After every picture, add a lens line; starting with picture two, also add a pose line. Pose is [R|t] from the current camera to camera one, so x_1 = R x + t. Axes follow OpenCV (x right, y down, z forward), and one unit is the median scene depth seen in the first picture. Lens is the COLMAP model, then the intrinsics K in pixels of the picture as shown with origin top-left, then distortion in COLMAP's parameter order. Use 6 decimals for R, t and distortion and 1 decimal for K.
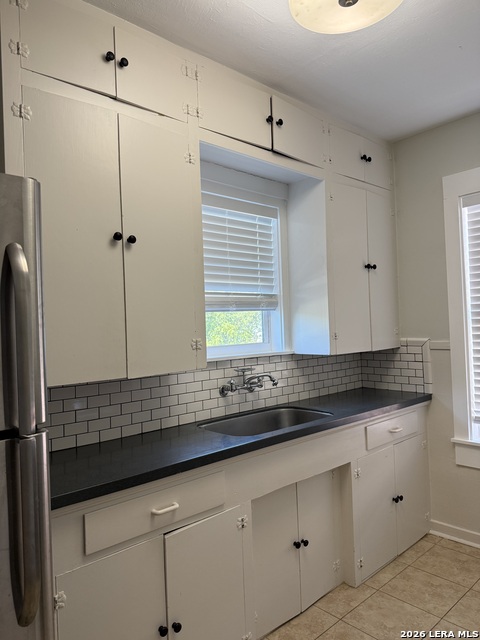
lens RADIAL K [[447.8, 0, 240.3], [0, 447.8, 320.1], [0, 0, 1]] dist [0.035004, -0.043787]
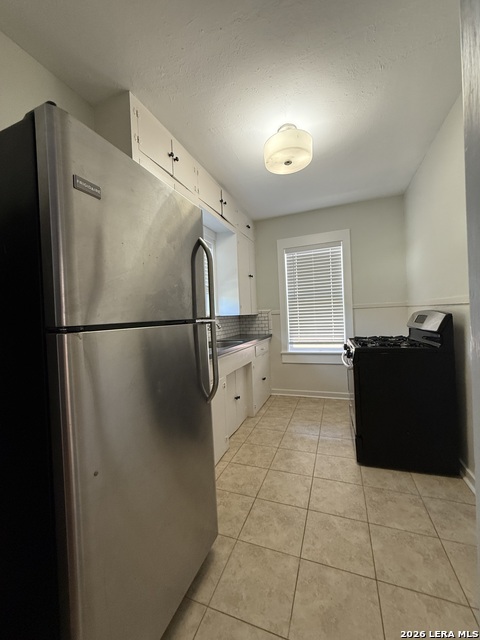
lens RADIAL K [[255.2, 0, 237.0], [0, 255.2, 318.8], [0, 0, 1]] dist [-0.000982, 0.000810]
pose [[0.893877, -0.007089, 0.448257, -0.335874], [0.006328, 0.999975, 0.003197, 0.086484], [-0.448268, -0.000021, 0.893899, -0.086040]]
